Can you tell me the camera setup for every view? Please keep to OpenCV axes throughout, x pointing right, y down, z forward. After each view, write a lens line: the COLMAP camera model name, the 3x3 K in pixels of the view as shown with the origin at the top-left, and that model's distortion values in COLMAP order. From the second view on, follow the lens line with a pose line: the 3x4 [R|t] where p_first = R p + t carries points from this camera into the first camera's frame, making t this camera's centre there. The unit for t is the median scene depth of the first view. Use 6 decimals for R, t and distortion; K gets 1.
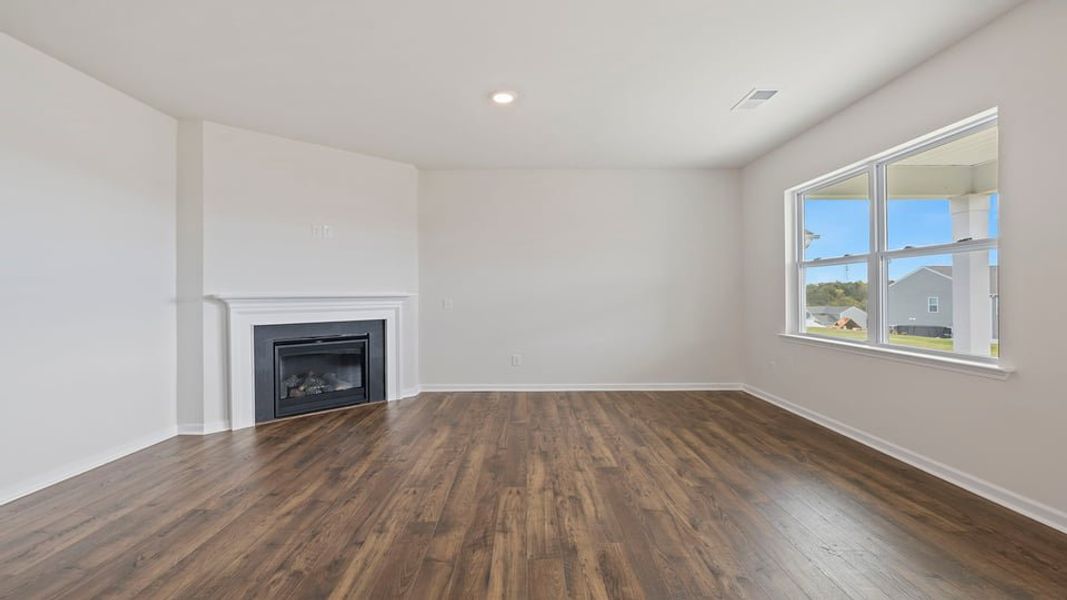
lens RADIAL K [[455.6, 0, 529.3], [0, 455.6, 294.9], [0, 0, 1]] dist [0.001316, 0.000112]
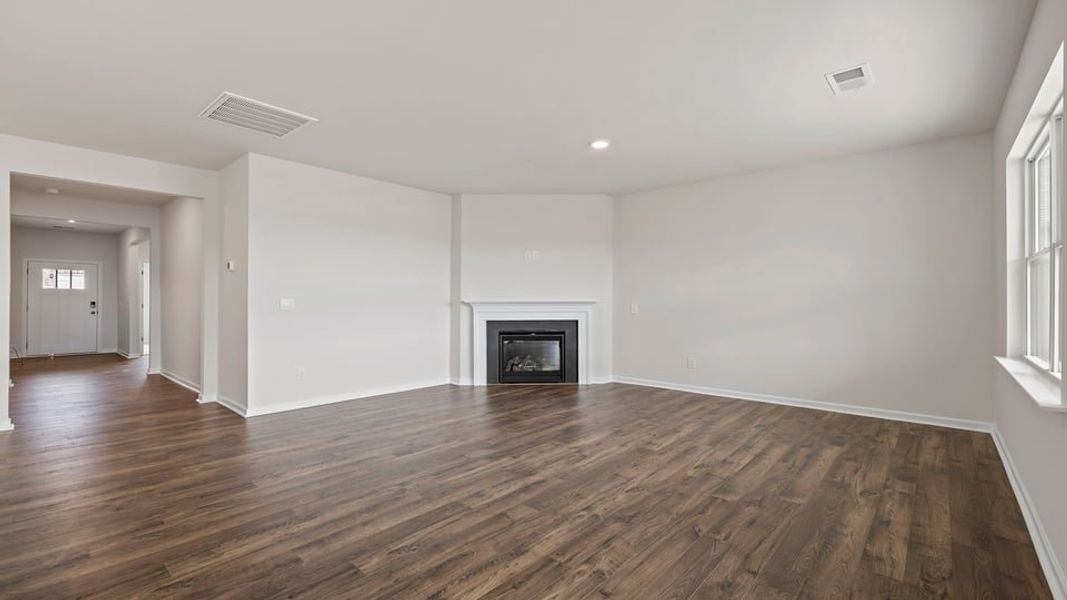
lens RADIAL K [[458.8, 0, 533.5], [0, 458.8, 300.0], [0, 0, 1]] dist [0.000157, 0.000029]
pose [[0.745829, 0.002308, -0.666133, 0.580202], [-0.003146, 0.999995, -0.000057, -0.002818], [0.666130, 0.002138, 0.745833, -0.057183]]
